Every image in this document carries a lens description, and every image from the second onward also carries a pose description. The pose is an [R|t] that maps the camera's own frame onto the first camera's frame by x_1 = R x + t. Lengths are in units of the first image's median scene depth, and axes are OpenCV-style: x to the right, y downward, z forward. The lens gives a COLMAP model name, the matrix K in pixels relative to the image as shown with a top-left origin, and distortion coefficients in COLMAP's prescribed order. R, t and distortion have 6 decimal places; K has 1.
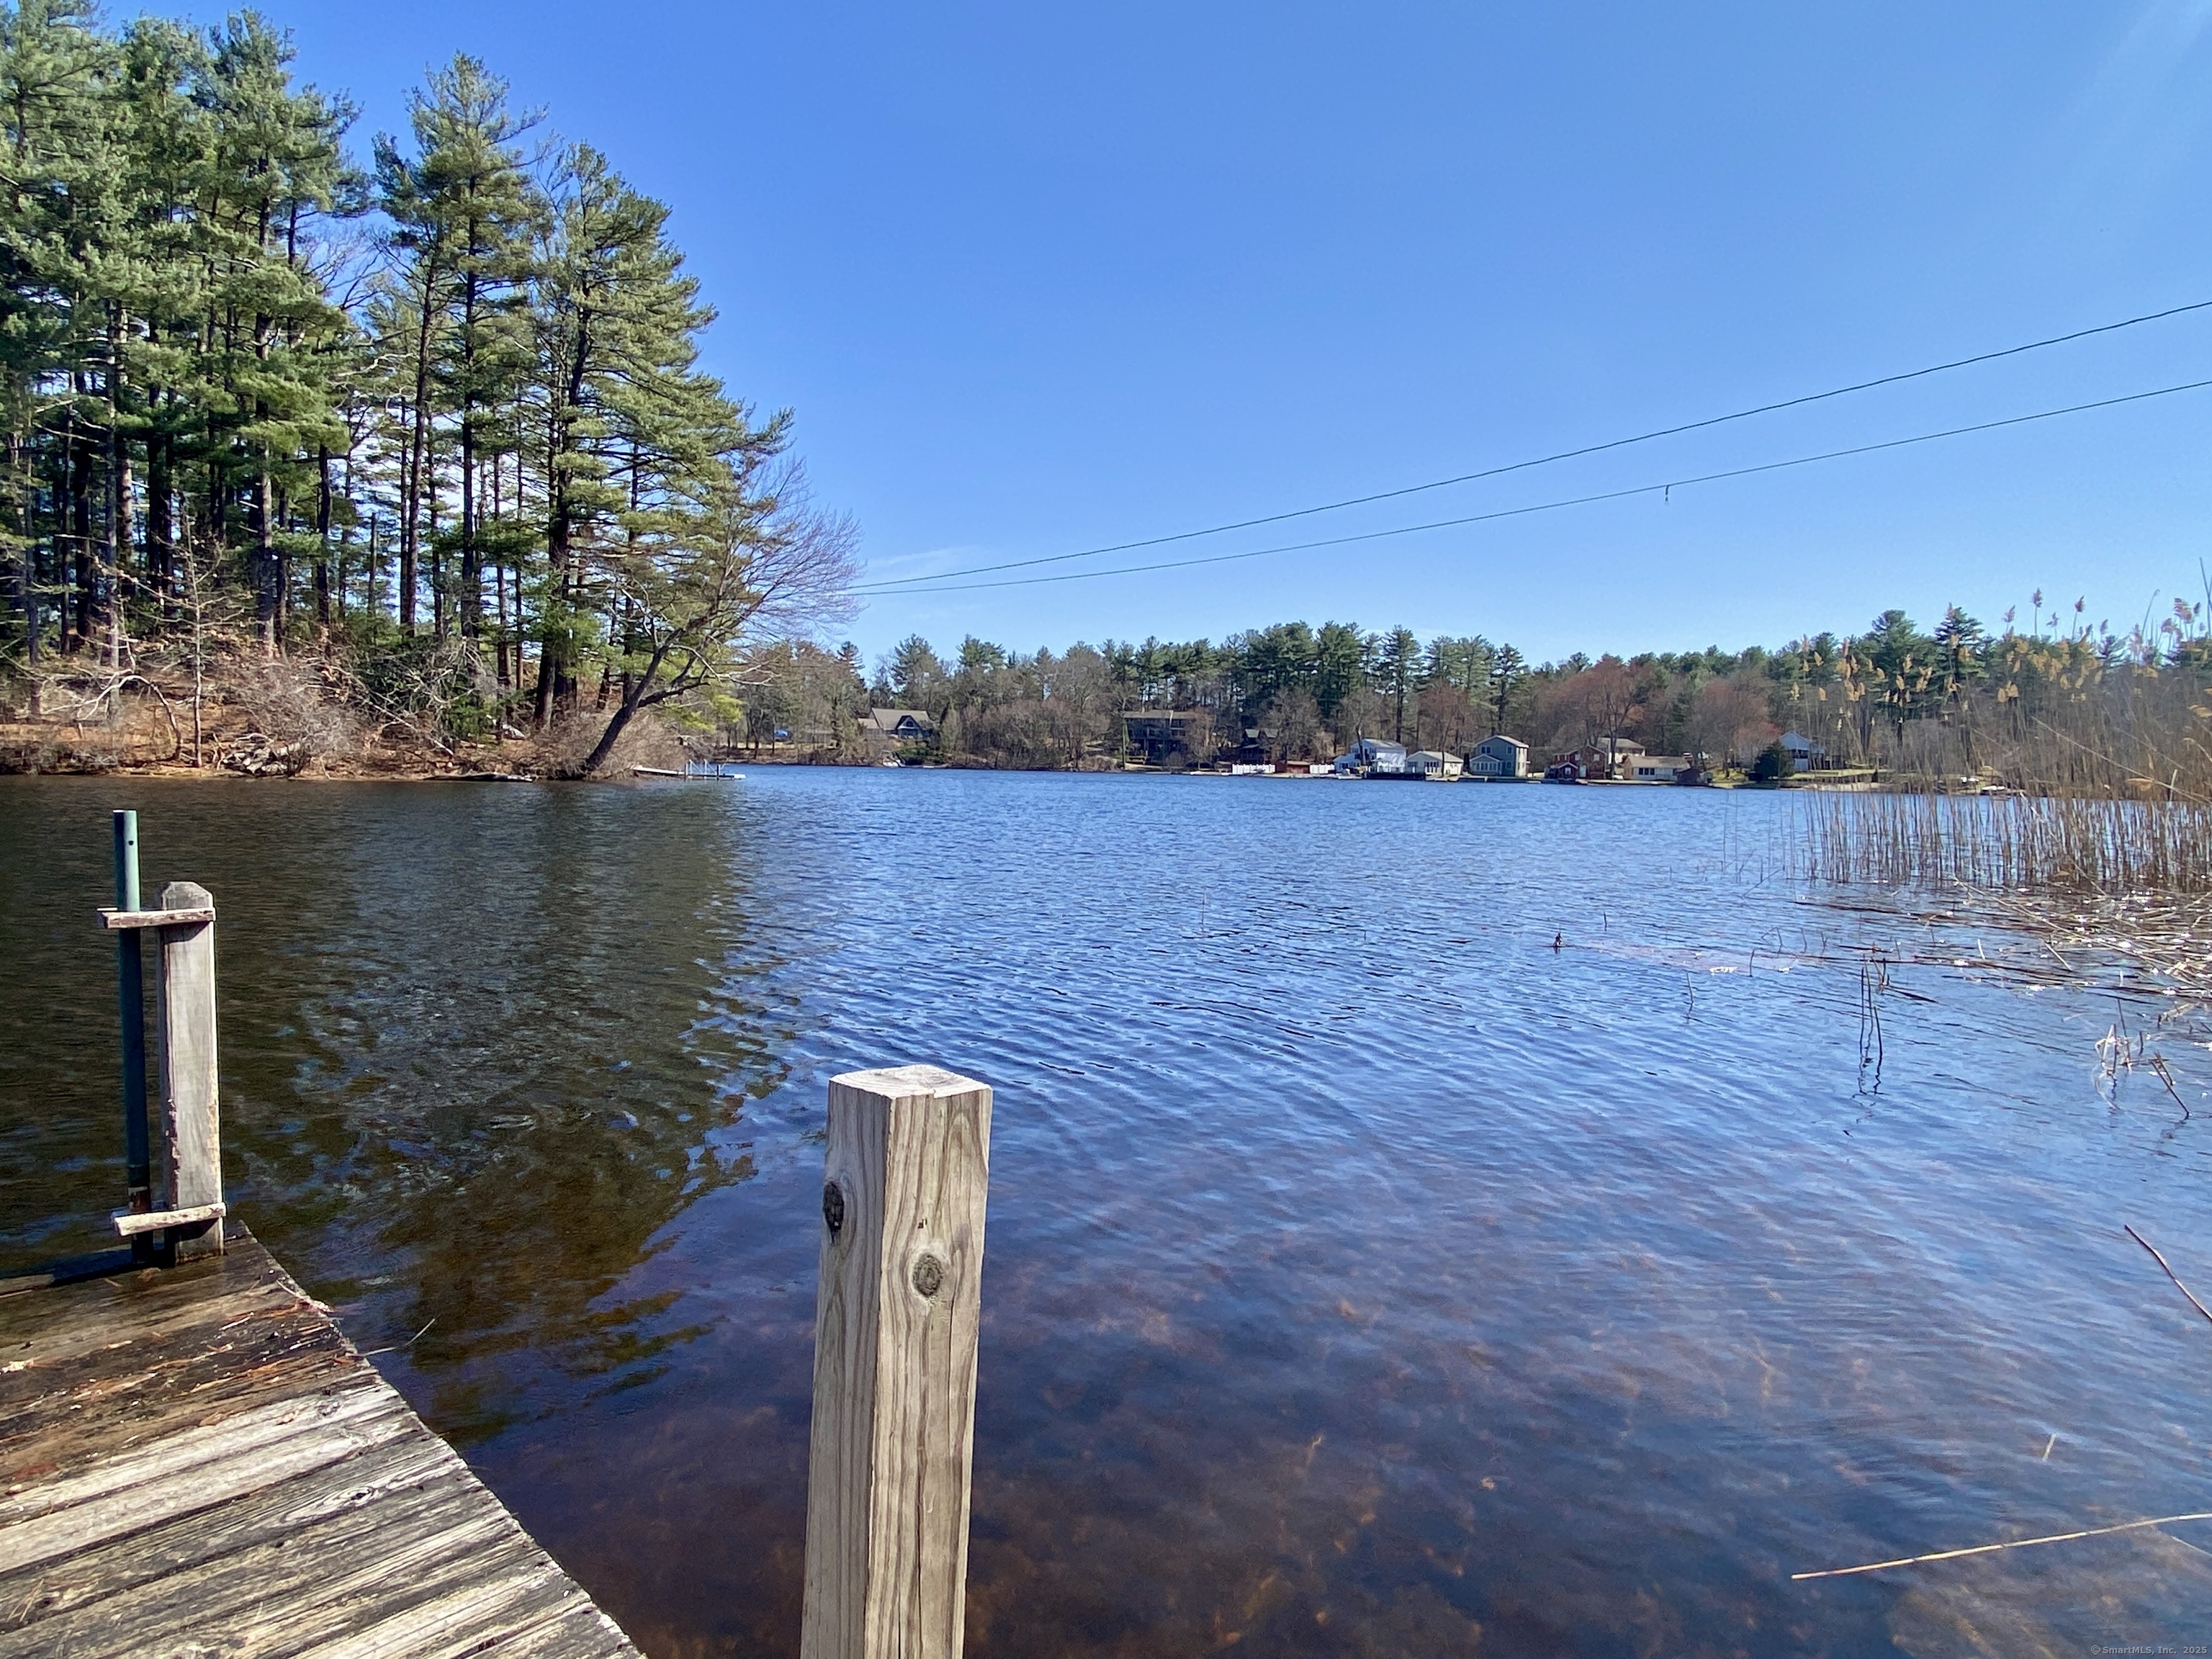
lens RADIAL K [[1336.1, 0, 1106.0], [0, 1336.1, 829.5], [0, 0, 1]] dist [0.024445, -0.031352]
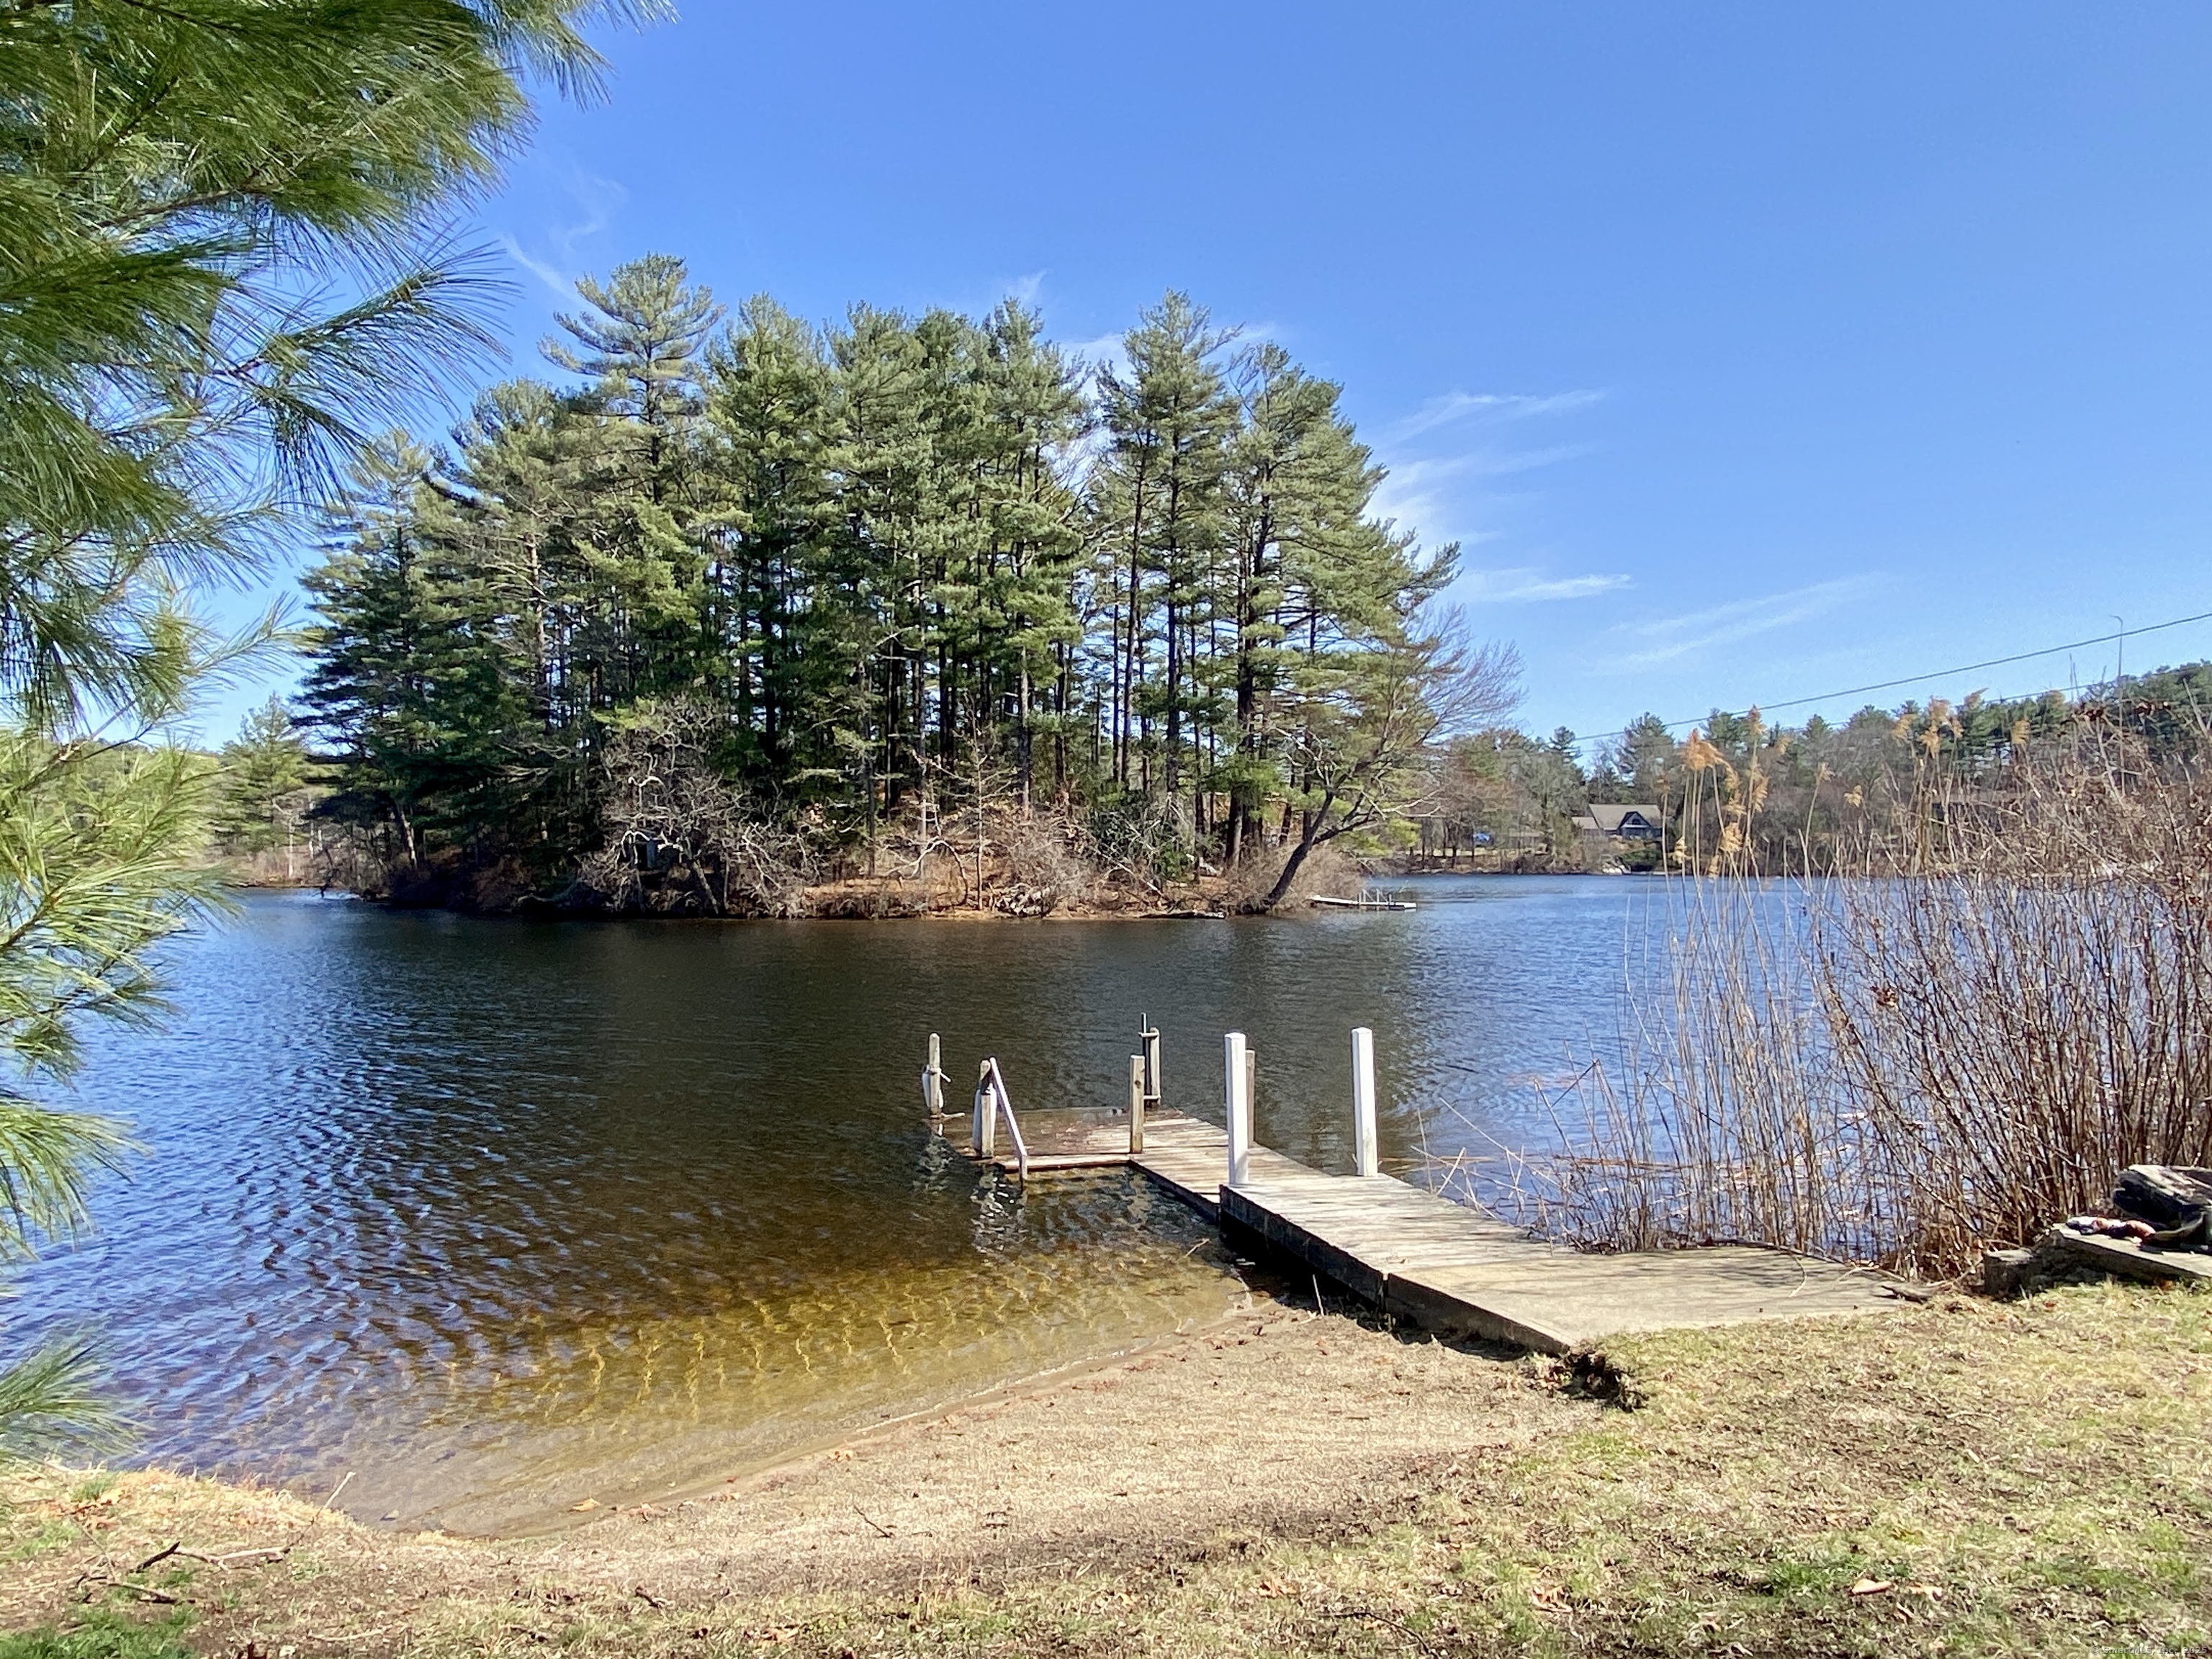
lens RADIAL K [[1650.1, 0, 1104.3], [0, 1650.1, 837.0], [0, 0, 1]] dist [0.030269, -0.000942]
pose [[0.887363, -0.030781, -0.460043, 0.112453], [0.002230, 0.998044, -0.062476, -0.014241], [0.461066, 0.054413, 0.885696, -0.254900]]
